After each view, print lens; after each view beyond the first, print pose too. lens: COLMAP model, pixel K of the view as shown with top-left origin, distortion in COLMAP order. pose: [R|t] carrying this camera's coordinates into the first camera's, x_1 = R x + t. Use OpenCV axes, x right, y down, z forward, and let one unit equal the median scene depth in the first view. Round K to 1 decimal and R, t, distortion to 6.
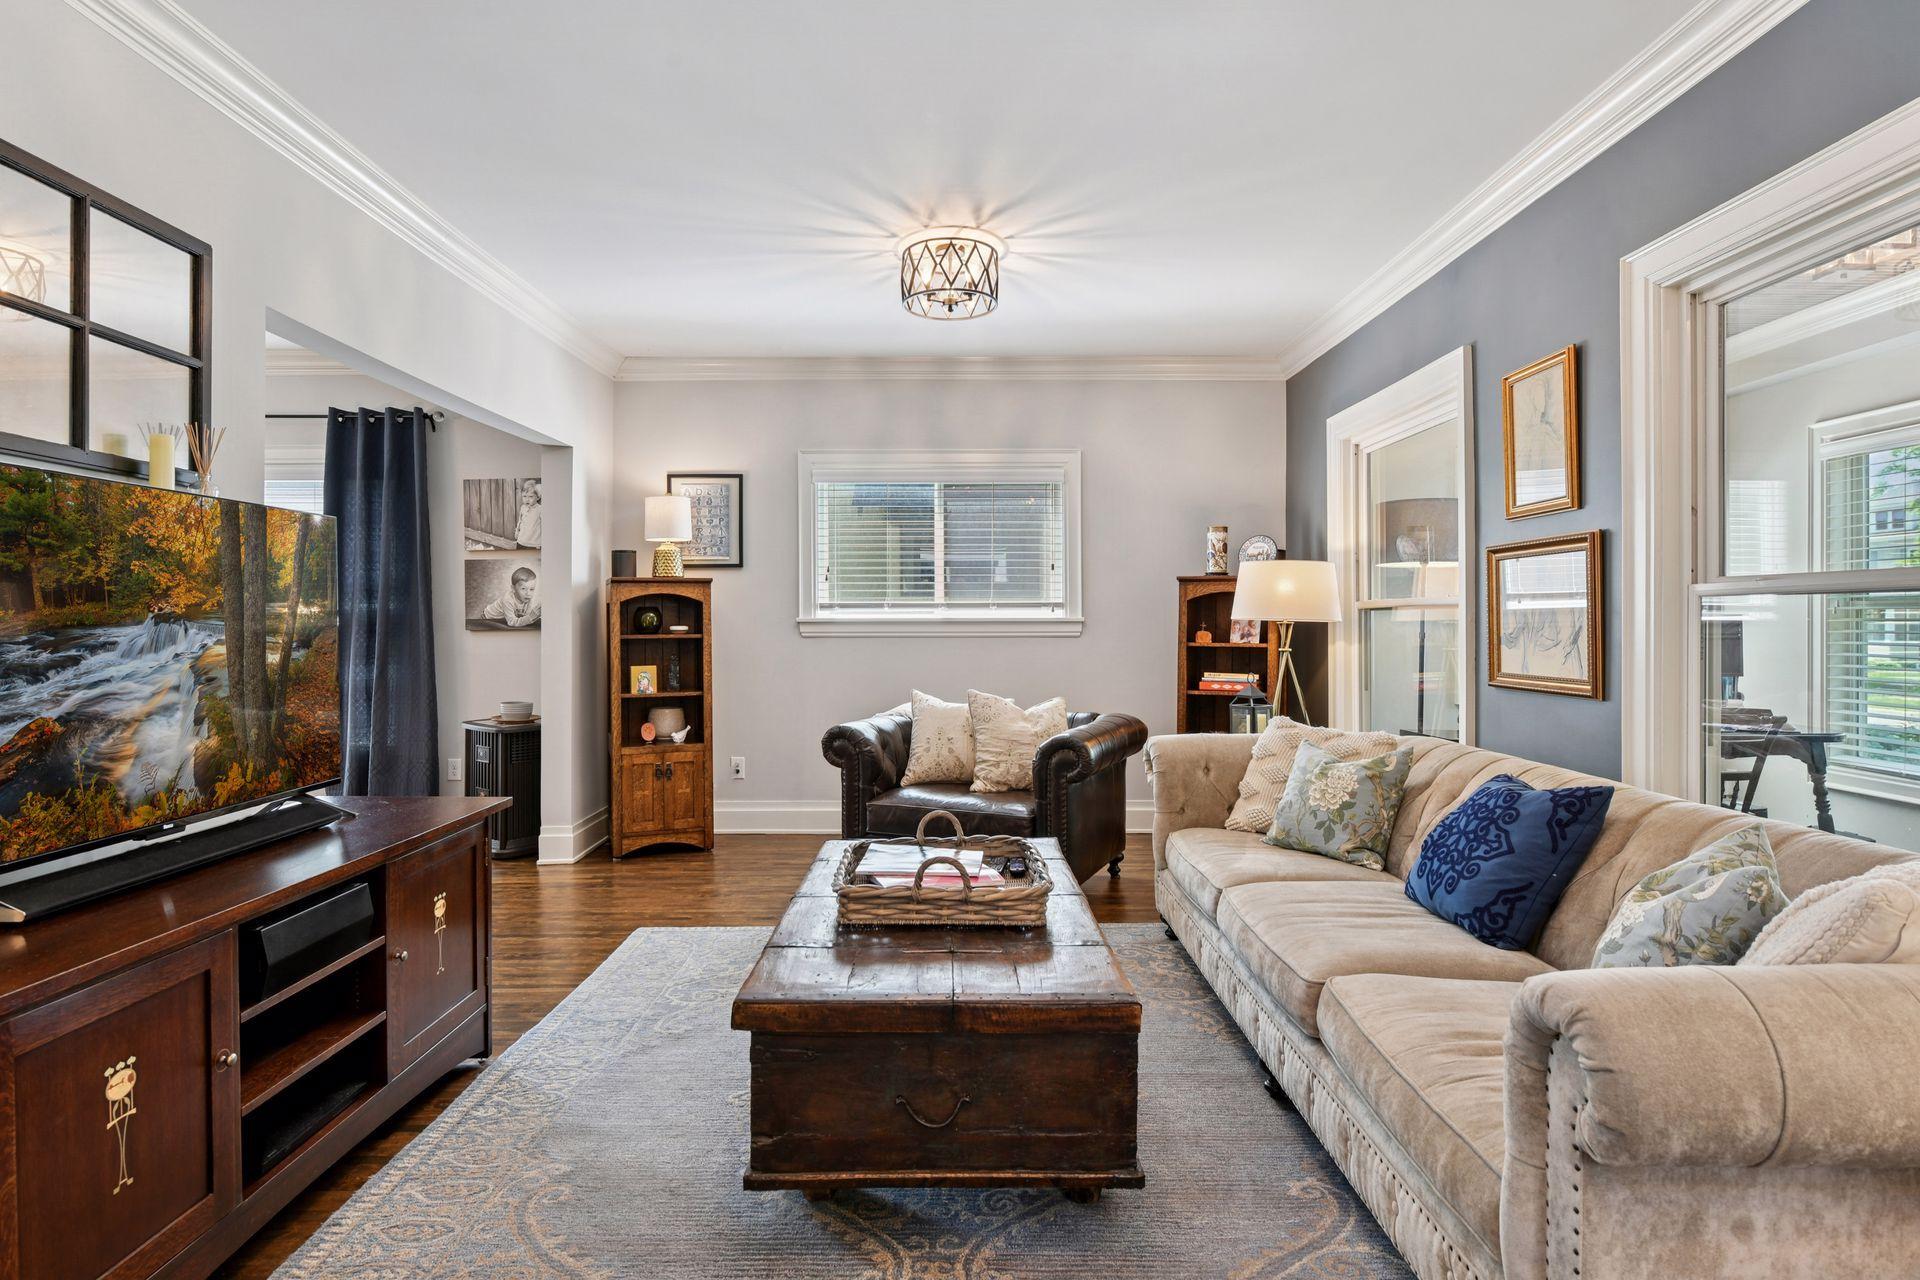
lens RADIAL K [[1054.9, 0, 956.1], [0, 1054.9, 626.6], [0, 0, 1]] dist [-0.002820, -0.000838]
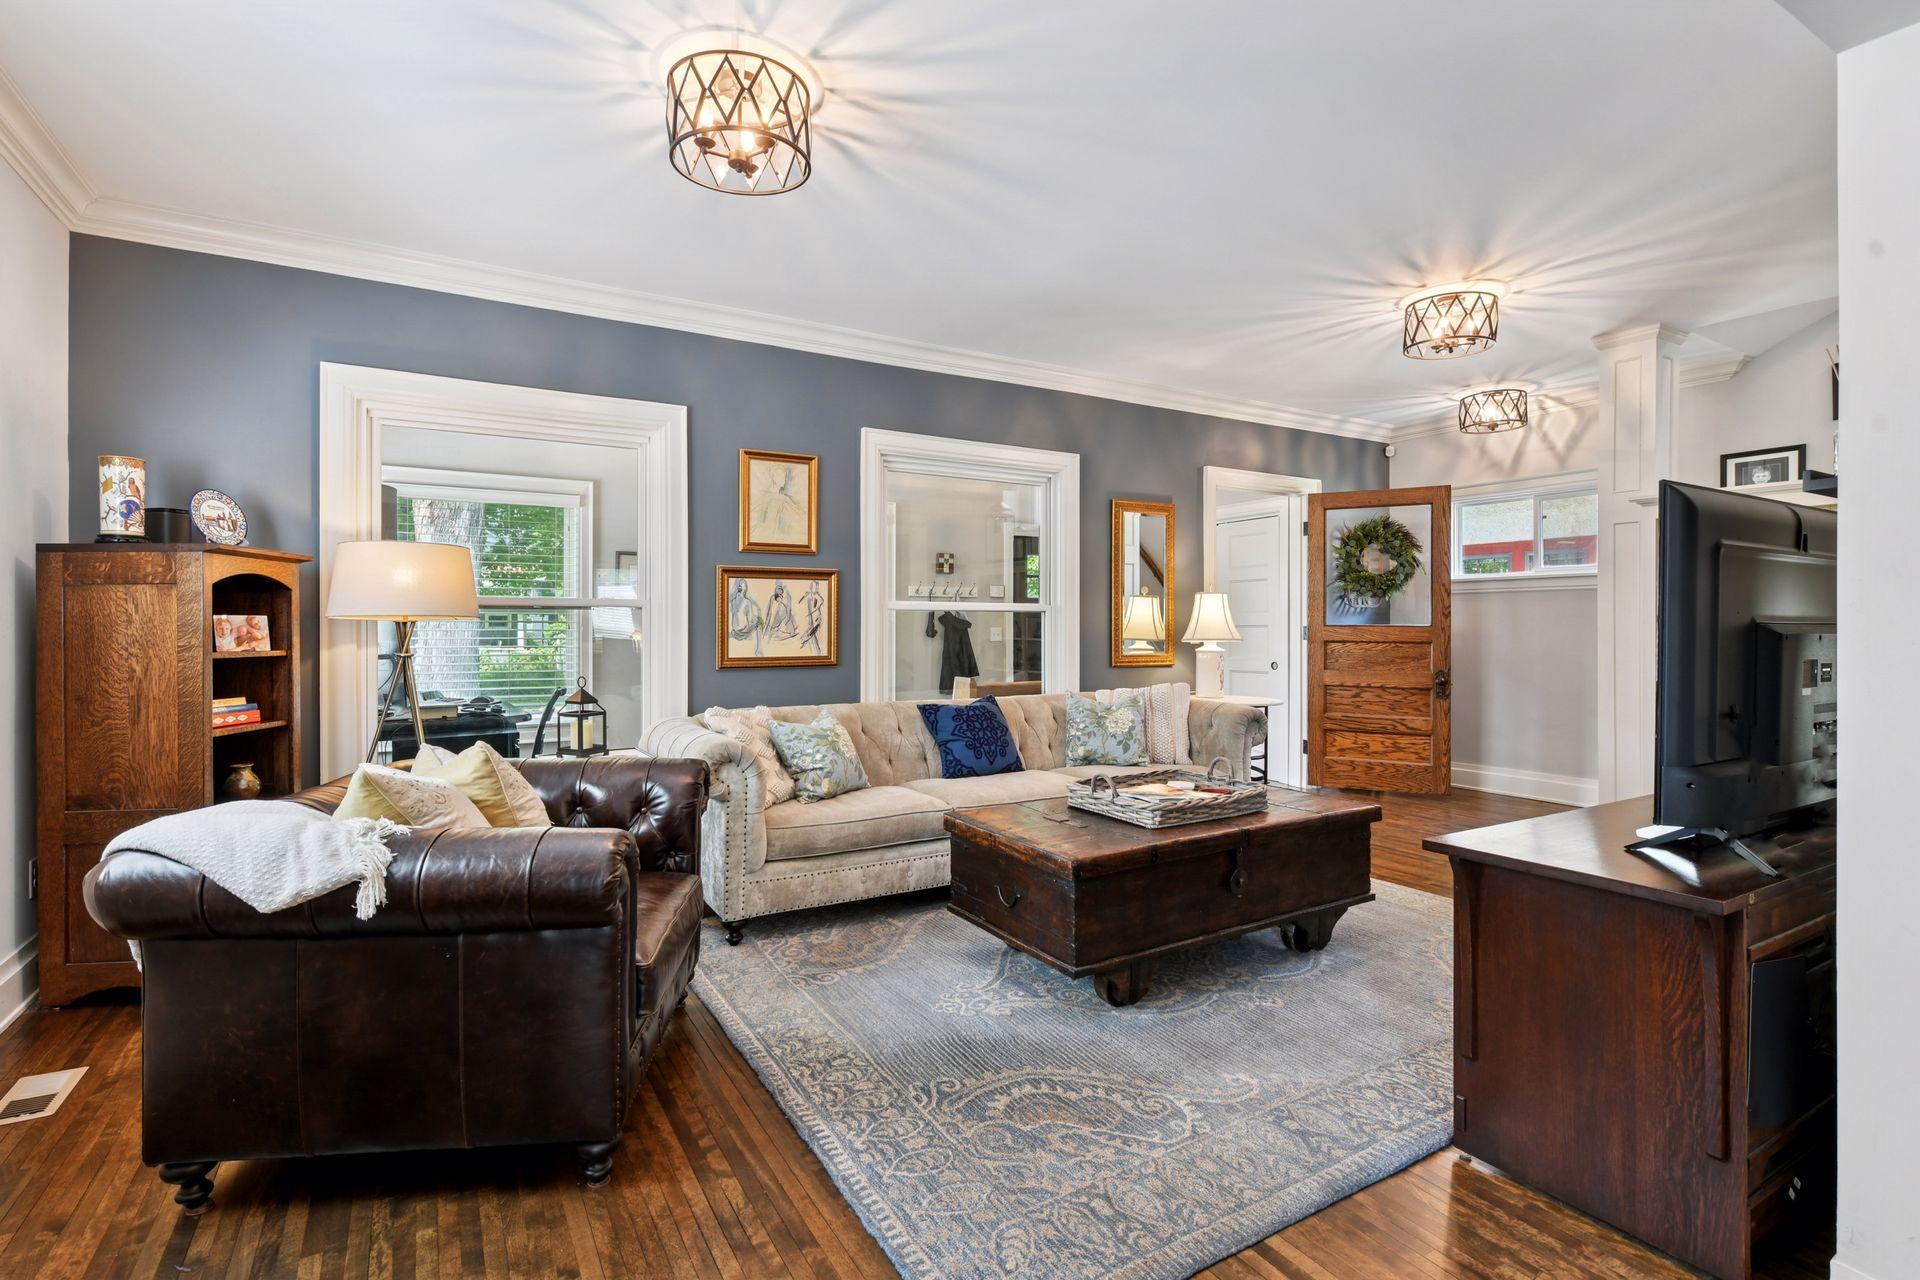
lens RADIAL K [[906.2, 0, 963.4], [0, 906.2, 627.0], [0, 0, 1]] dist [-0.003824, -0.000209]
pose [[-0.500335, -0.002027, 0.865830, -0.511296], [0.002676, 0.999989, 0.003887, -0.000589], [-0.865828, 0.004262, -0.500324, 0.993424]]
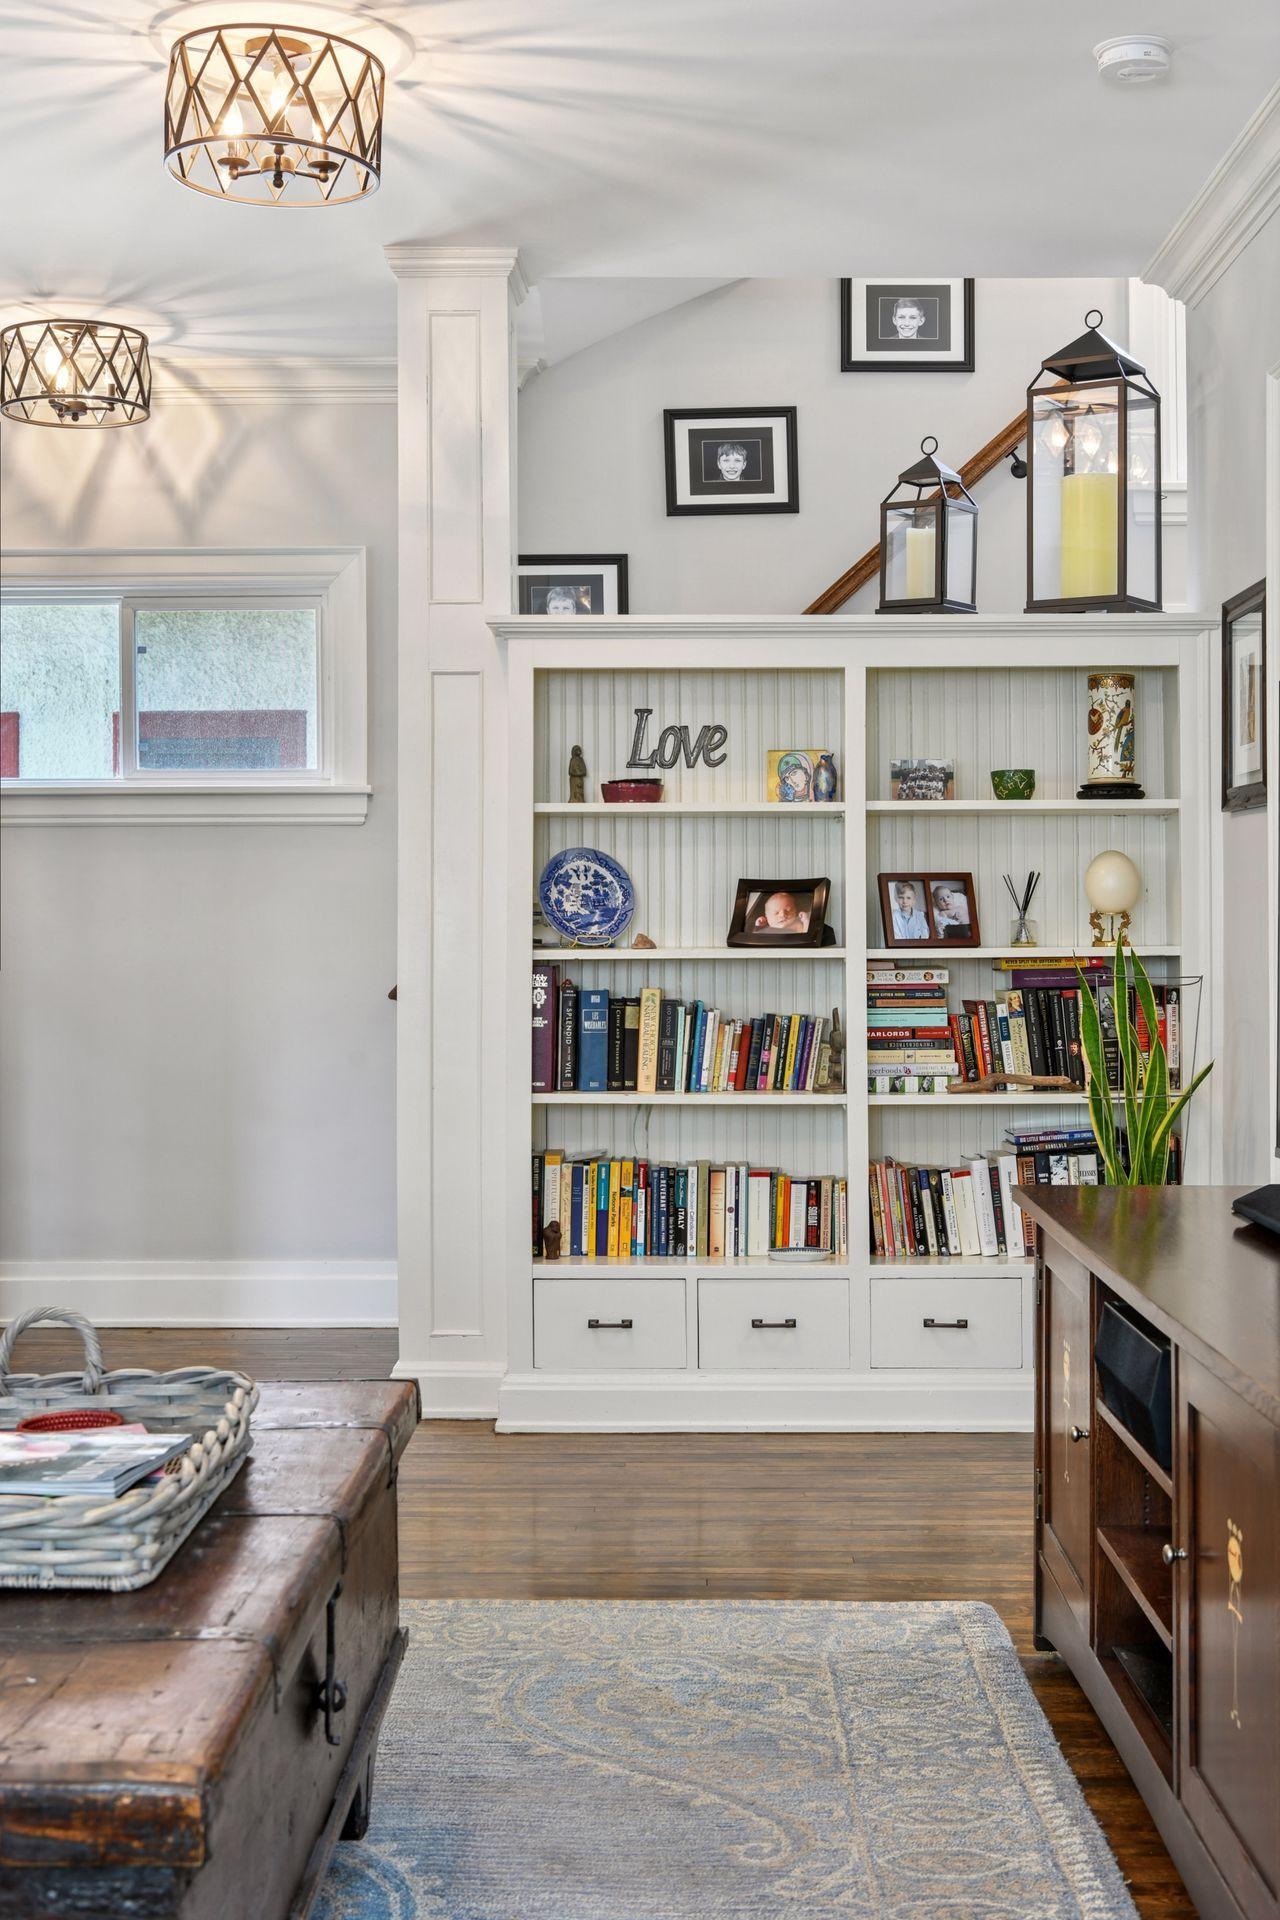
lens RADIAL K [[2312.7, 0, 671.3], [0, 2312.7, 915.7], [0, 0, 1]] dist [-0.022305, 0.056441]
pose [[-0.999792, 0.003768, 0.020024, -0.163094], [0.003698, 0.999987, -0.003542, 0.014616], [-0.020037, -0.003468, -0.999793, 1.005309]]
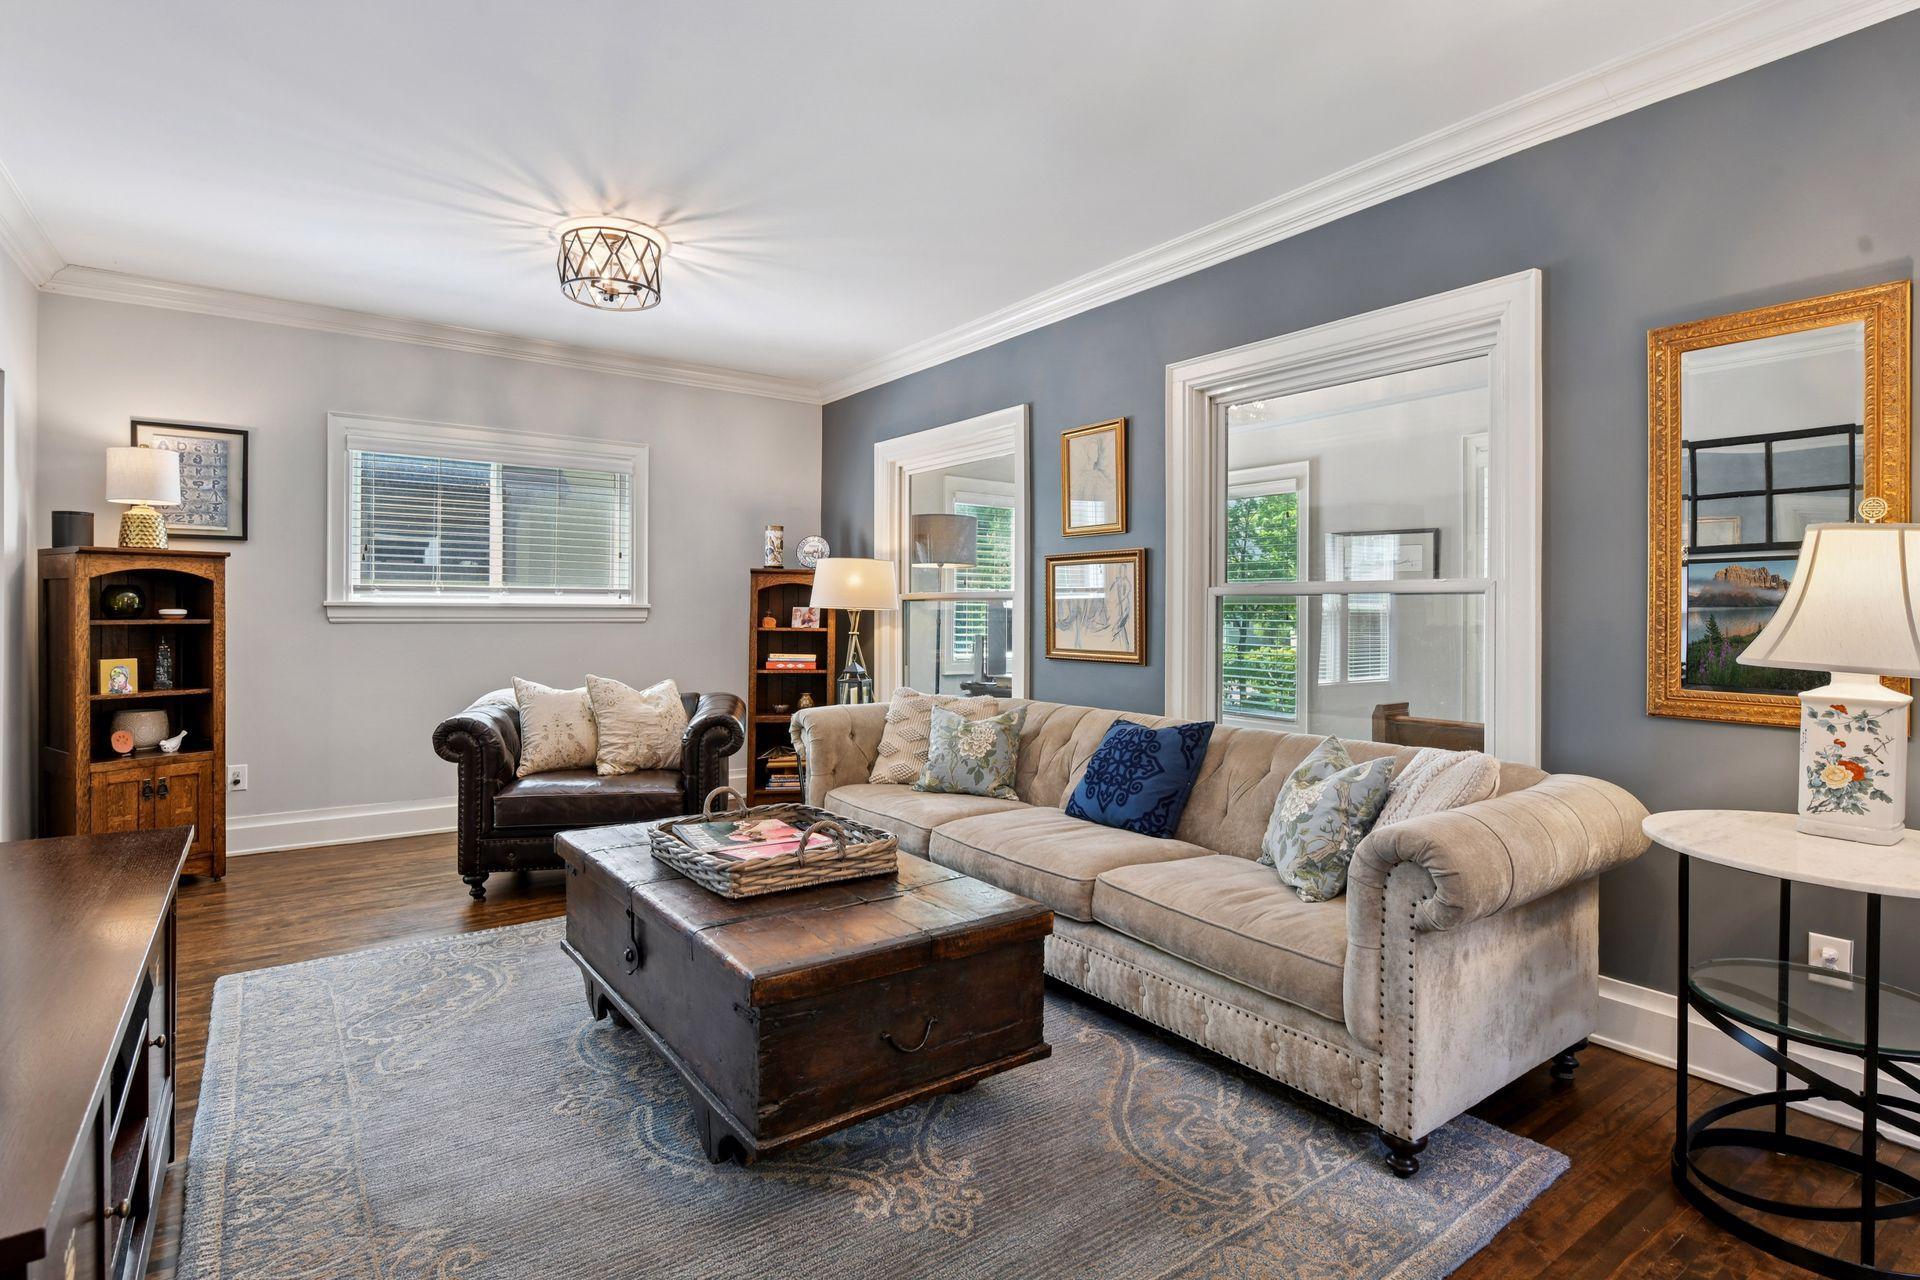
lens RADIAL K [[955.0, 0, 965.4], [0, 955.0, 608.9], [0, 0, 1]] dist [-0.005326, -0.000196]
pose [[0.809880, 0.007877, 0.586543, -0.226310], [-0.004995, 0.999966, -0.006532, 0.000973], [-0.586575, 0.002361, 0.809892, 0.050146]]
